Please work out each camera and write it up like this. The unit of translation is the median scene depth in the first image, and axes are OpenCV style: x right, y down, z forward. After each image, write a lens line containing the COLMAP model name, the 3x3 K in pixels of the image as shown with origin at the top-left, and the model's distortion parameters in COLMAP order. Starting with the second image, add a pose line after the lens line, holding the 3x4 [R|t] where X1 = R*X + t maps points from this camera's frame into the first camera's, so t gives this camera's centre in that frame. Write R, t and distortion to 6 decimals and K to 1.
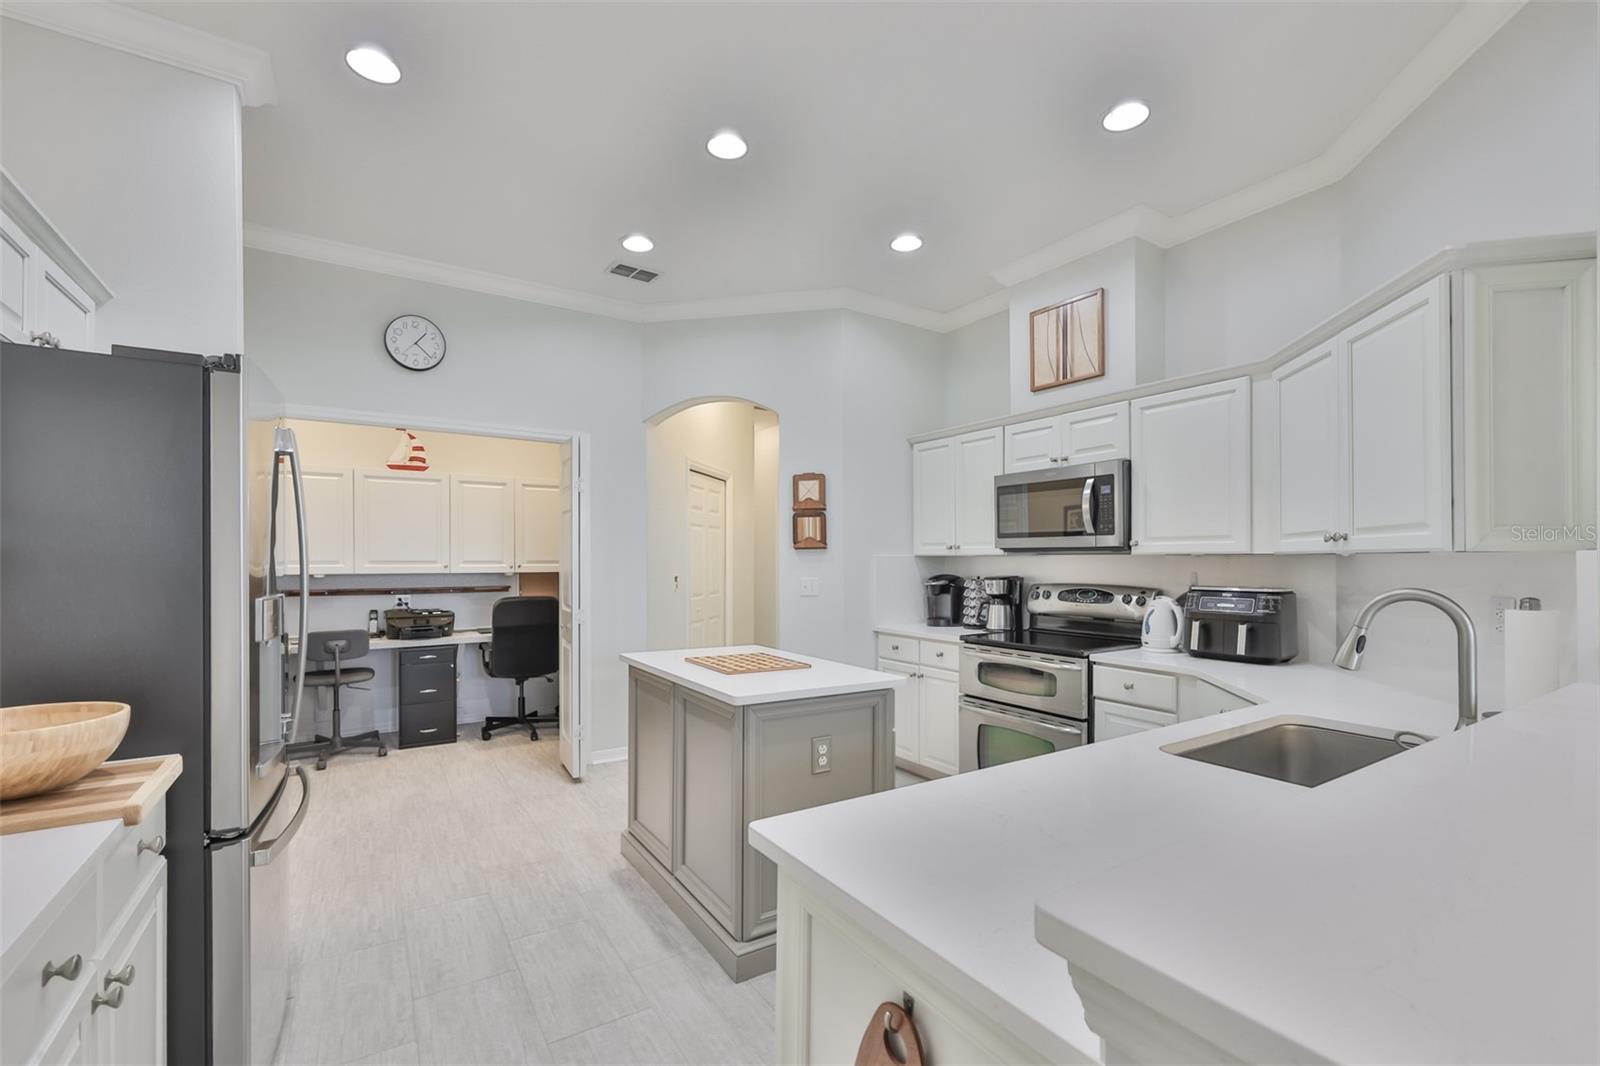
lens RADIAL K [[688.3, 0, 799.5], [0, 688.3, 560.6], [0, 0, 1]] dist [0.000443, -0.000005]
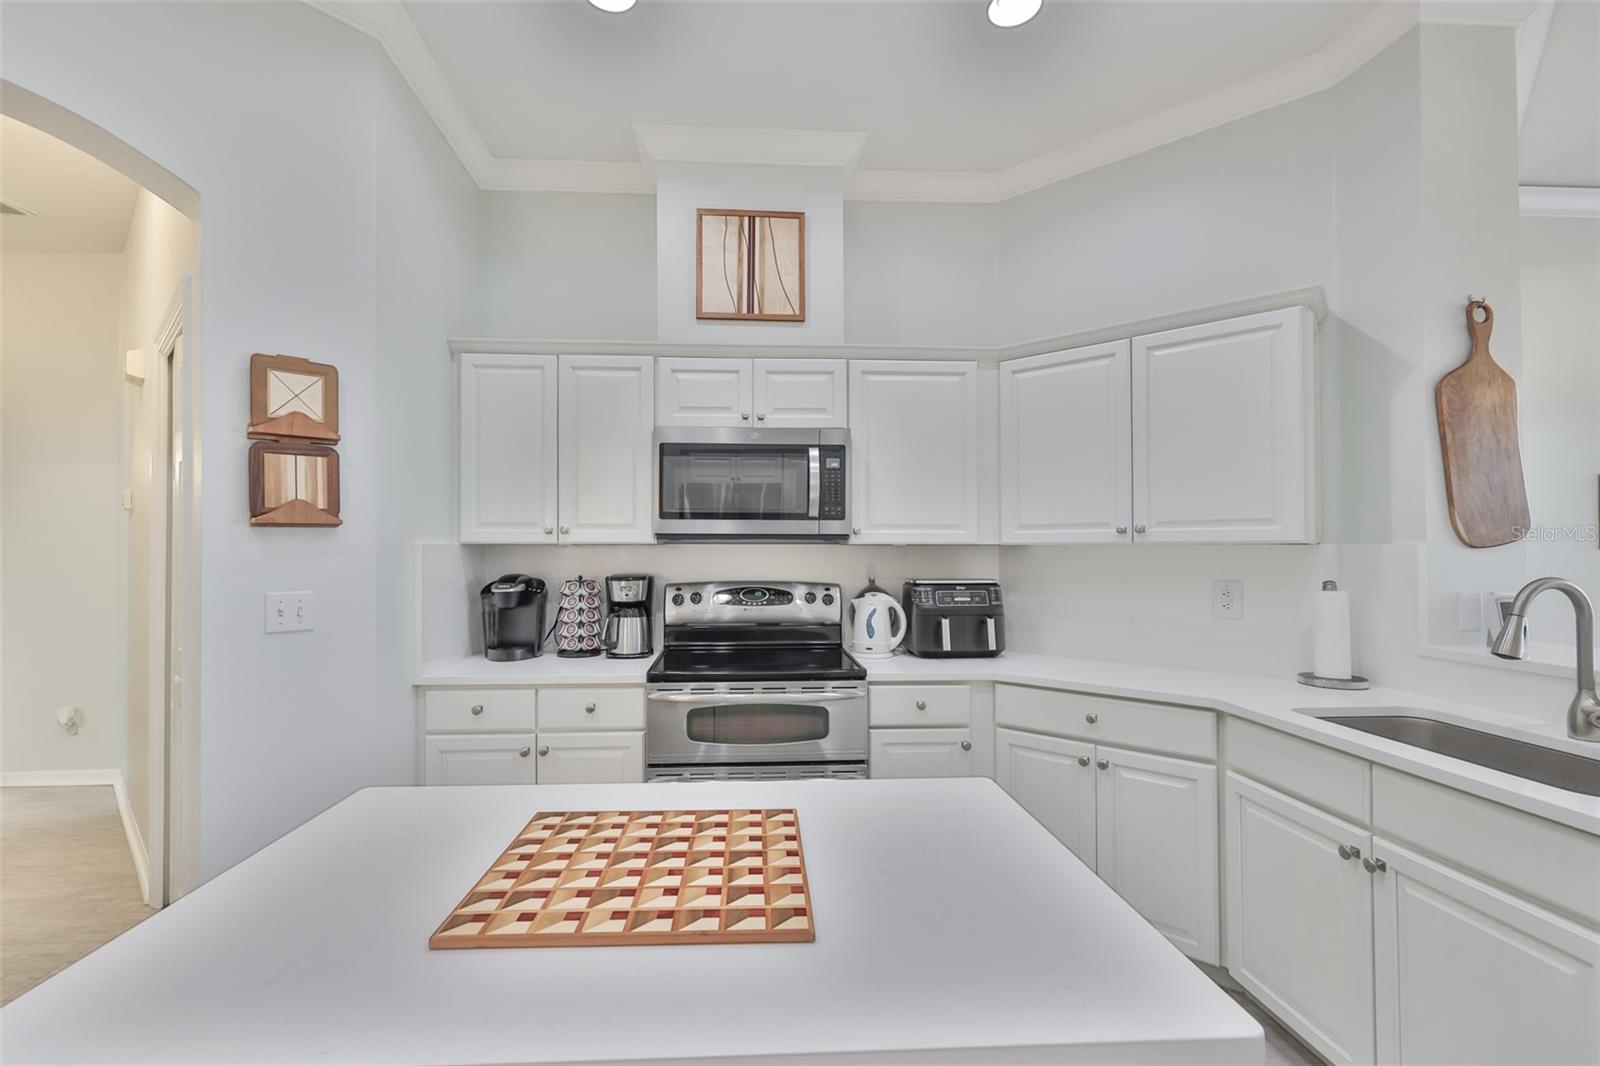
lens RADIAL K [[690.3, 0, 768.4], [0, 690.3, 540.4], [0, 0, 1]] dist [0.000373, -0.000124]
pose [[0.495654, 0.012056, 0.868436, -0.237227], [0.001024, 0.999895, -0.014465, -0.001267], [-0.868519, 0.008059, 0.495590, 0.545017]]
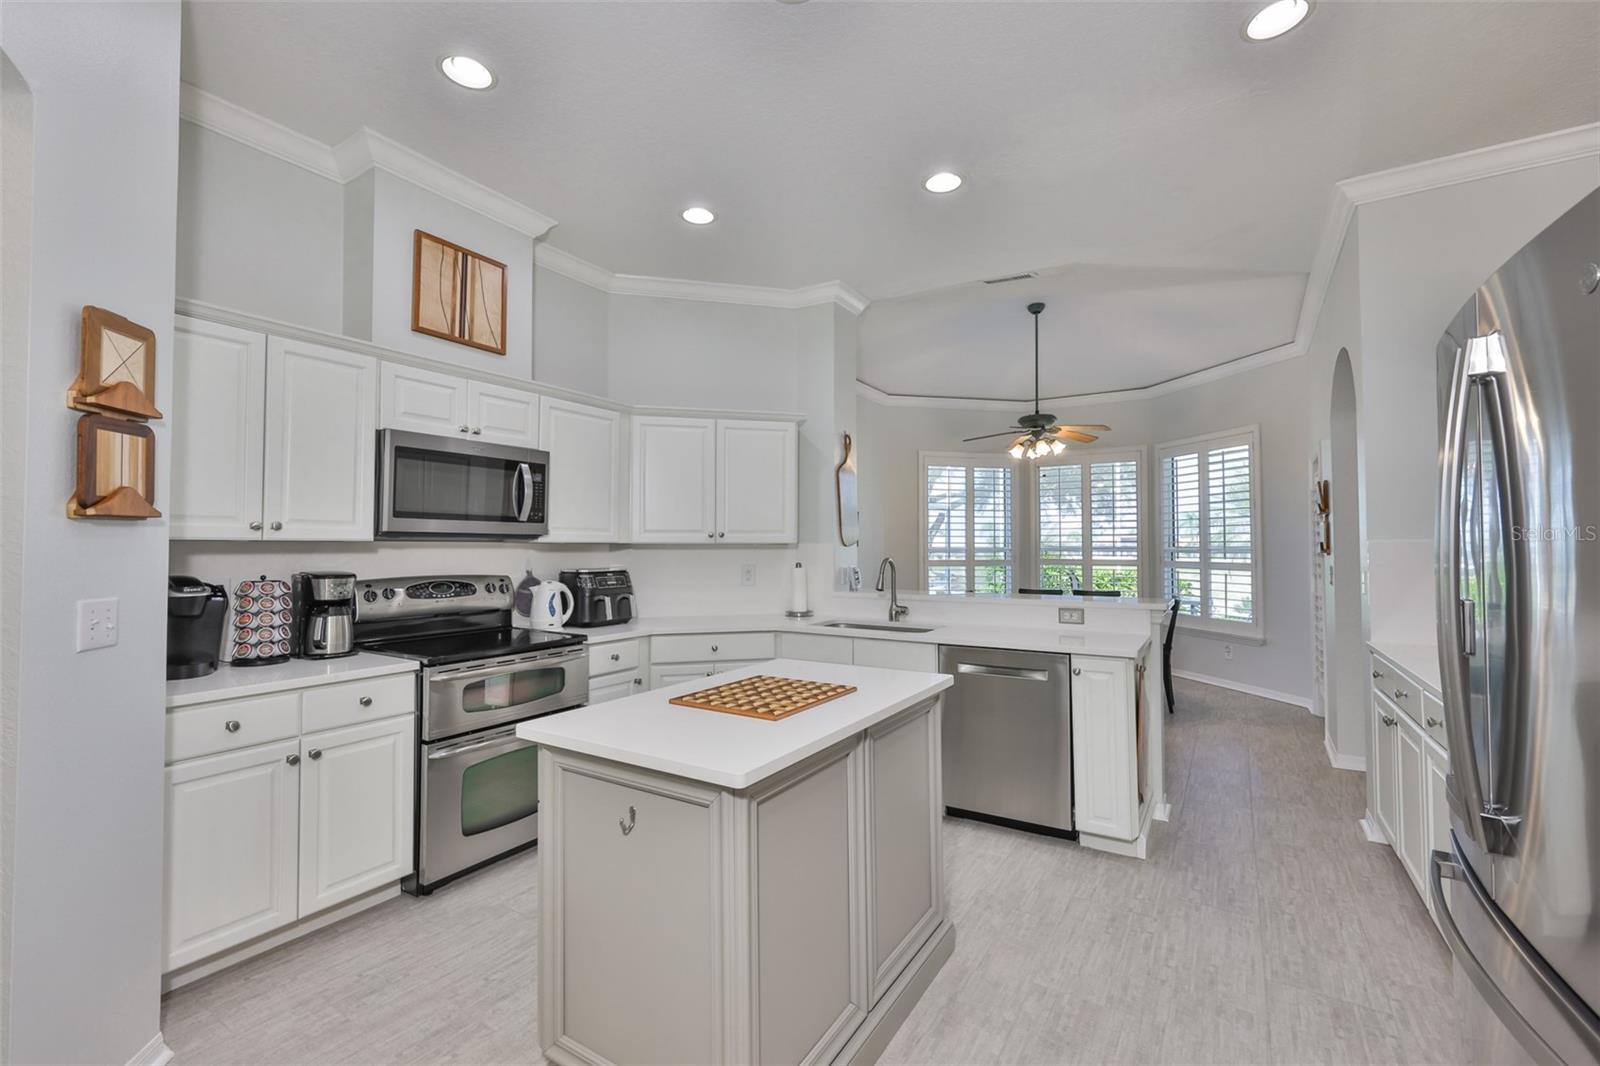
lens RADIAL K [[681.6, 0, 799.8], [0, 681.6, 528.1], [0, 0, 1]] dist [-0.001576, -0.000140]
pose [[-0.426969, 0.025630, 0.903903, -0.501504], [0.001500, 0.999617, -0.027636, -0.001189], [-0.904265, -0.010444, -0.426844, 0.878860]]
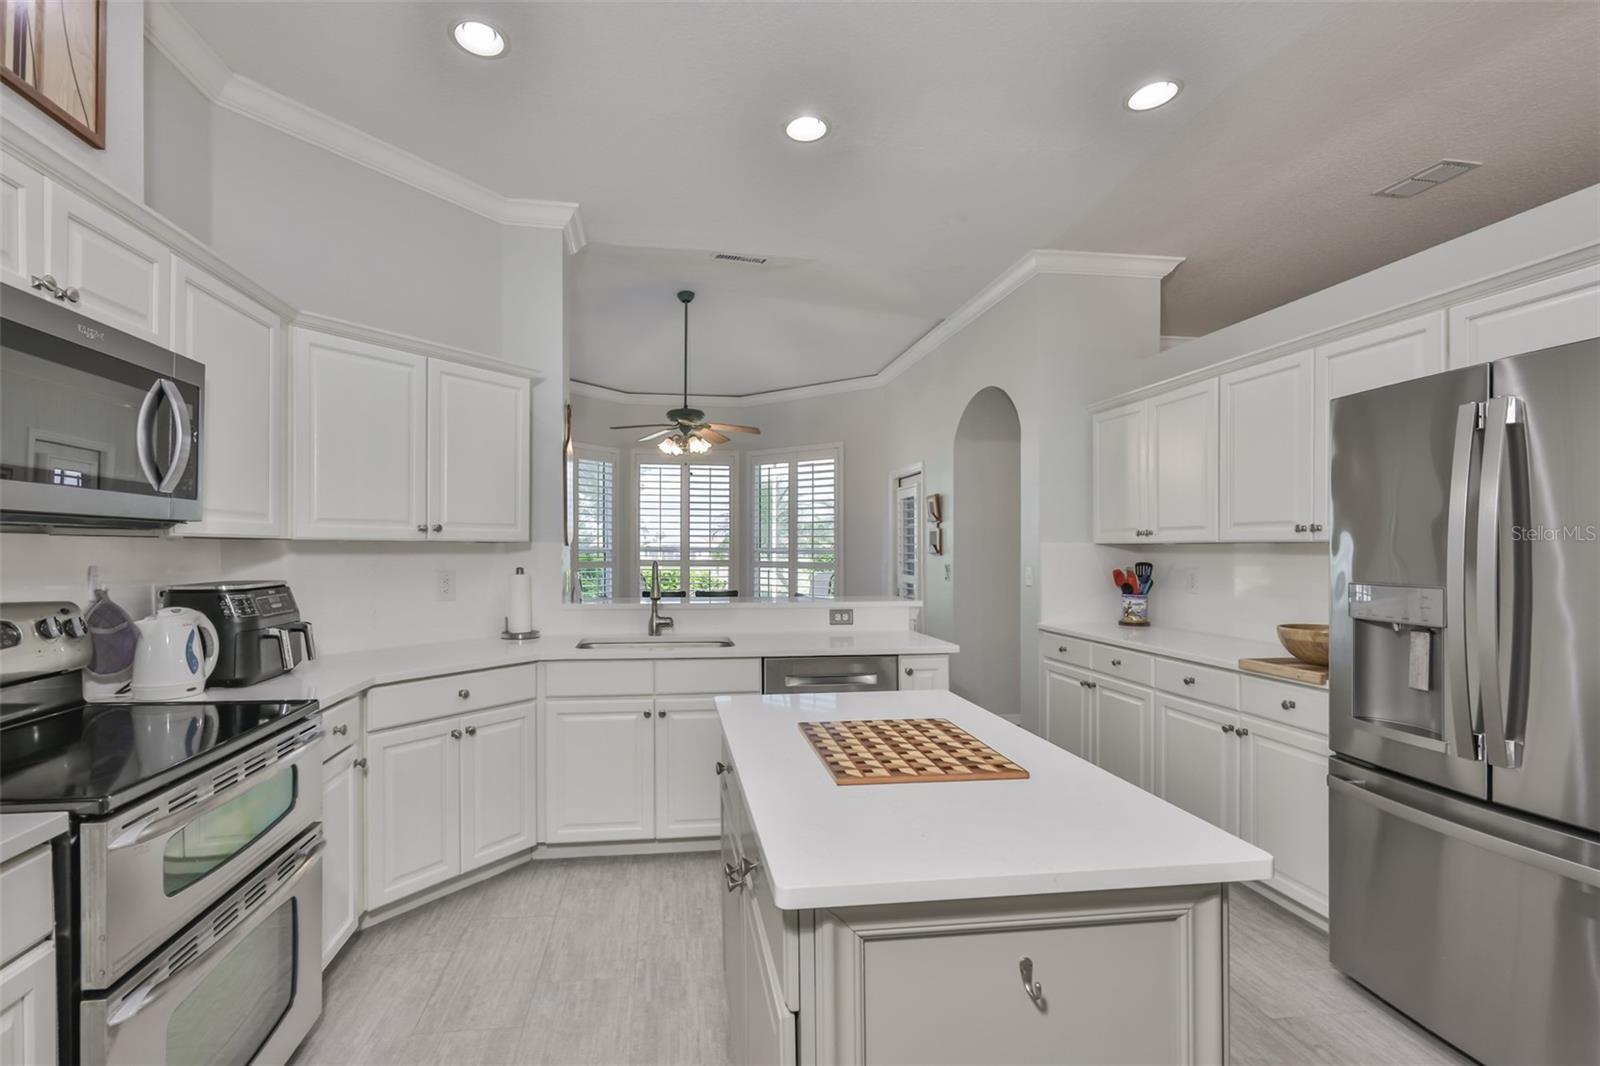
lens RADIAL K [[712.7, 0, 743.7], [0, 712.7, 550.7], [0, 0, 1]] dist [-0.000683, -0.000258]
pose [[-0.905066, -0.005276, 0.425239, -0.135392], [-0.003754, 0.999983, 0.004417, -0.000882], [-0.425255, 0.002401, -0.905070, 1.068015]]
